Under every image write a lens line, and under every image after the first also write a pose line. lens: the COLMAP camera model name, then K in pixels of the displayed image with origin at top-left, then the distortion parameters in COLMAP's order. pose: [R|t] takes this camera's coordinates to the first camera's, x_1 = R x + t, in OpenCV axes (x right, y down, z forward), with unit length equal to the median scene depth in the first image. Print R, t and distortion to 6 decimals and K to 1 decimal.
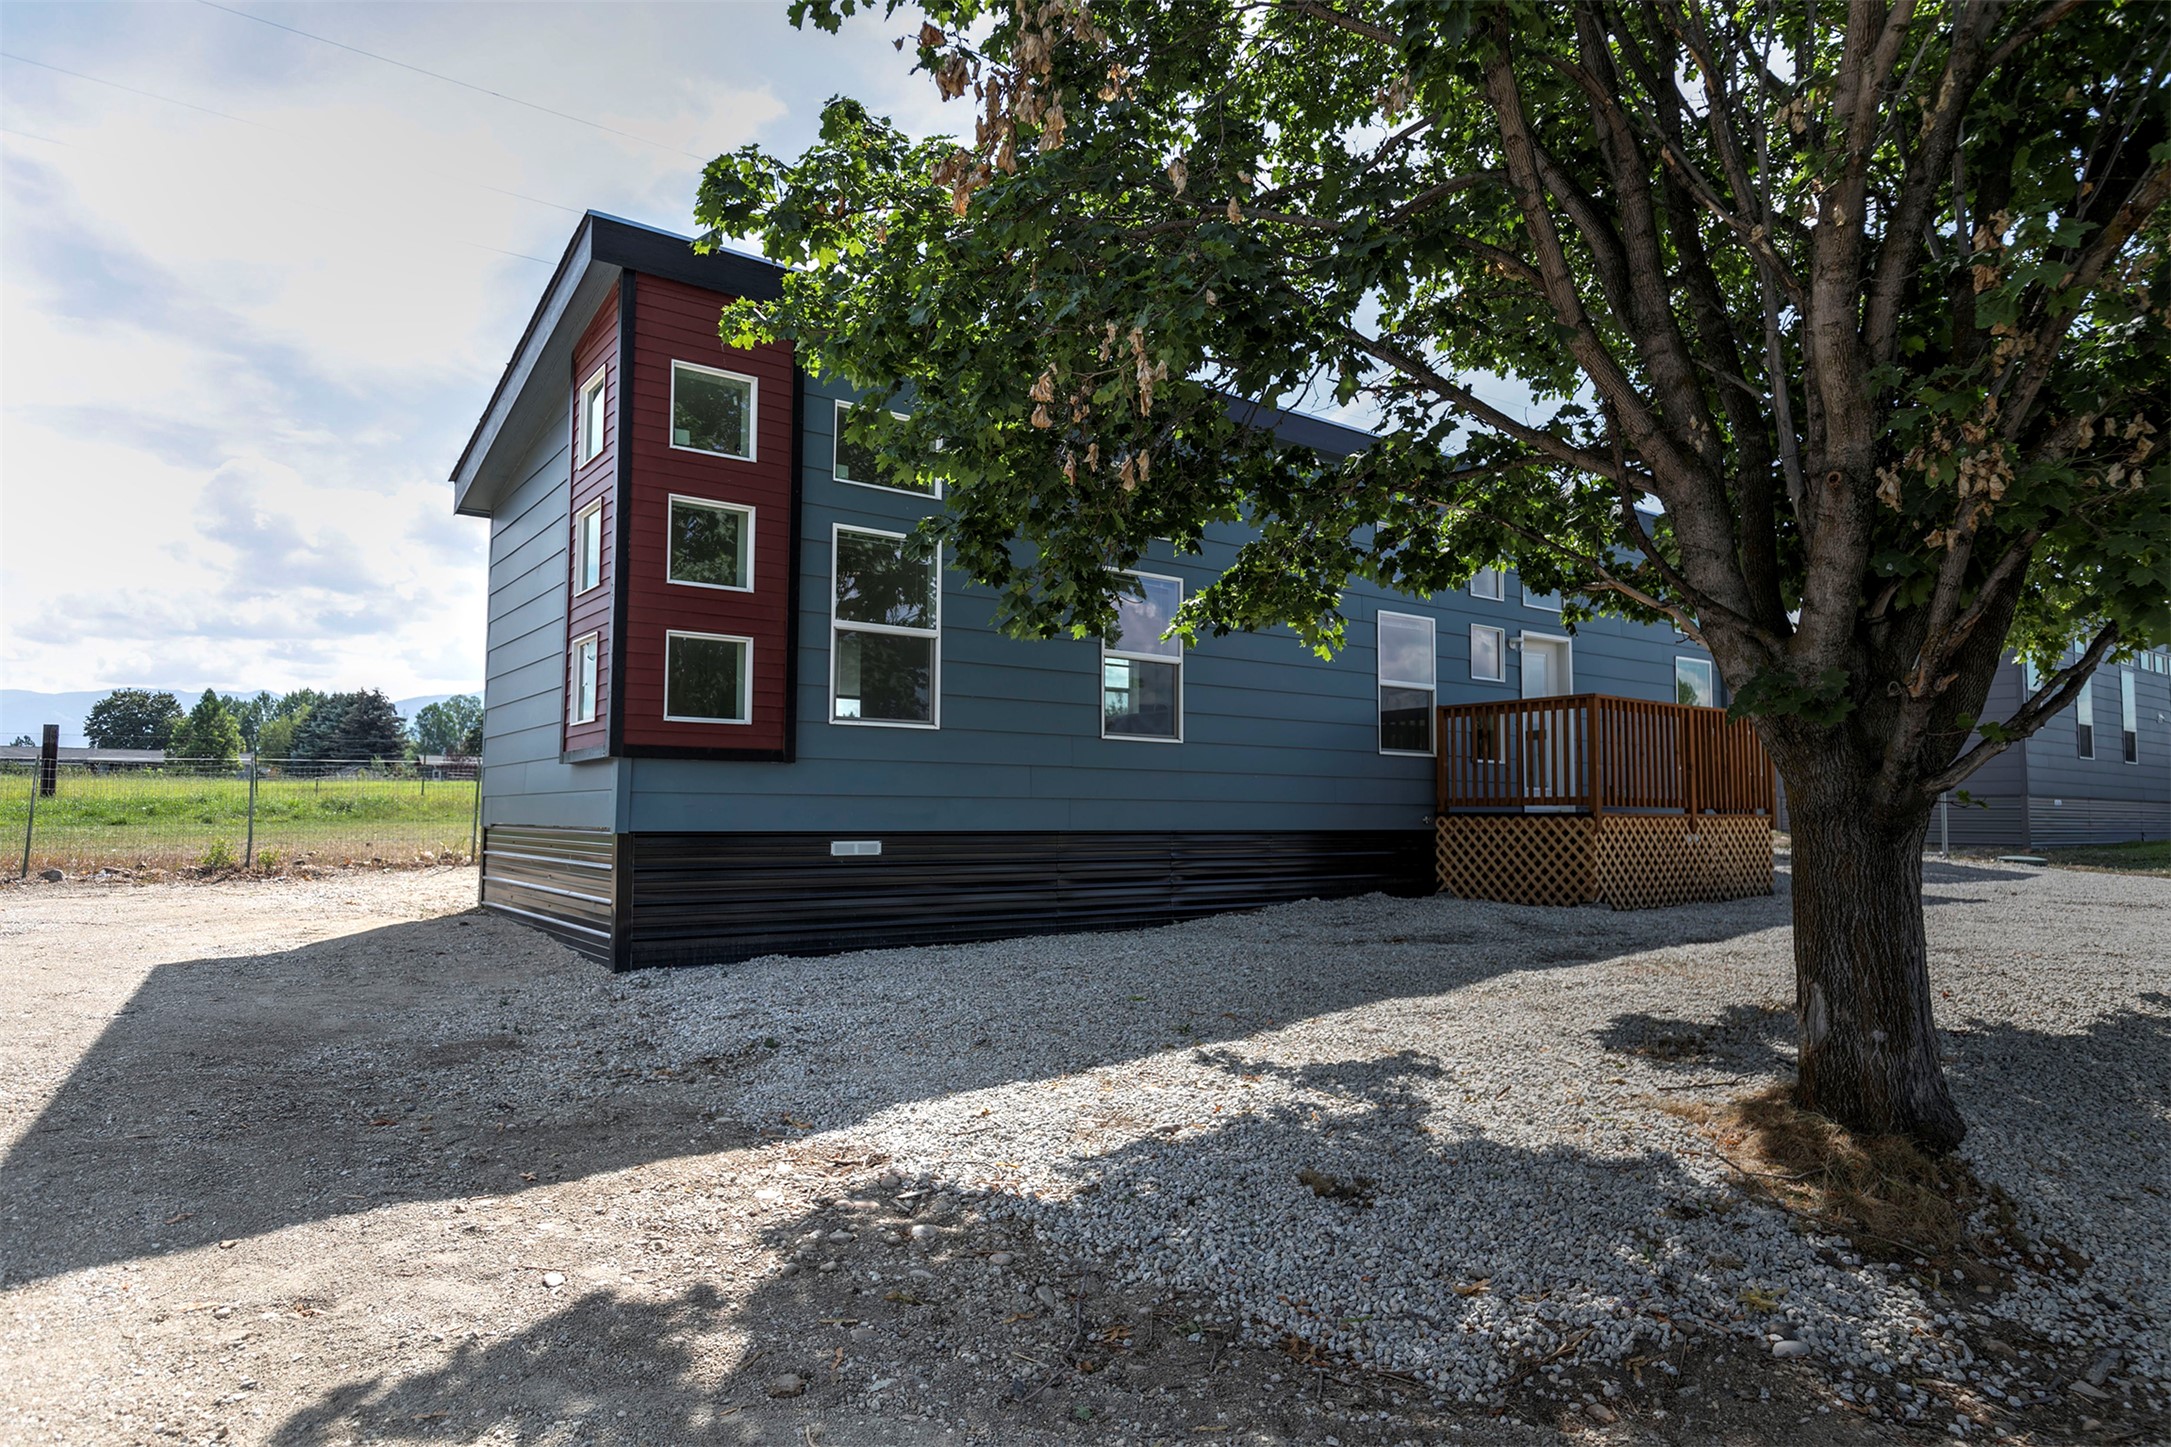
lens RADIAL K [[1265.3, 0, 1096.6], [0, 1265.3, 727.6], [0, 0, 1]] dist [-0.020619, -0.001294]
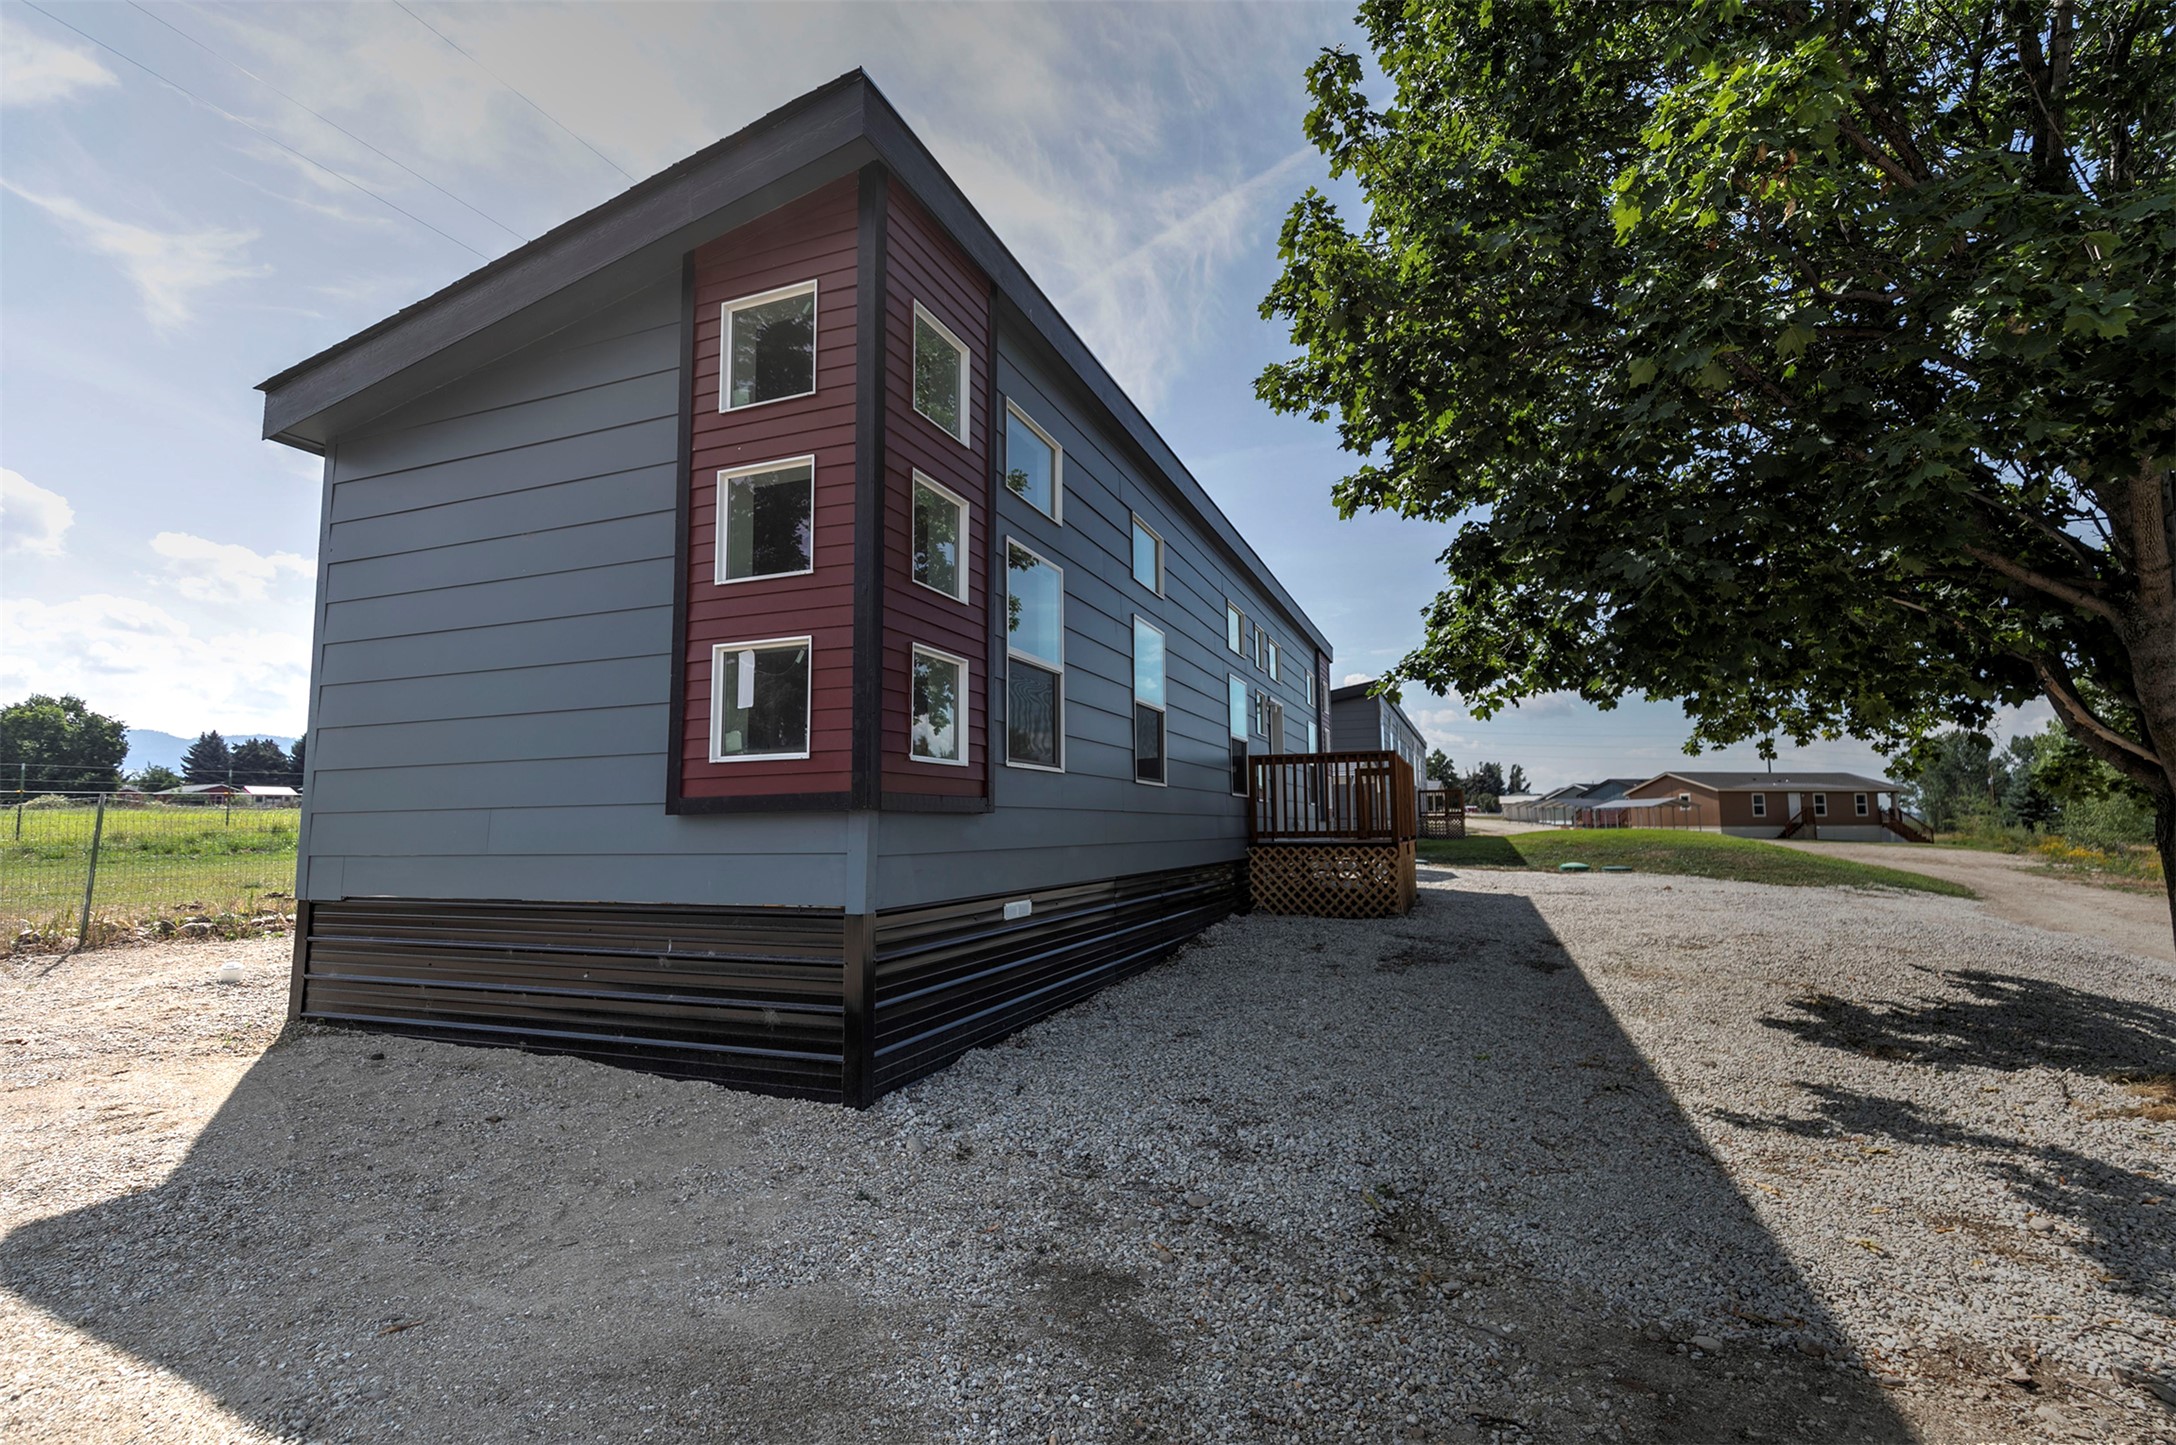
lens RADIAL K [[978.0, 0, 1090.4], [0, 978.0, 734.6], [0, 0, 1]] dist [0.009618, -0.002165]
pose [[0.853591, 0.039510, 0.519444, -0.365362], [-0.025105, 0.999081, -0.034737, -0.000782], [-0.520339, 0.016610, 0.853798, 0.285238]]
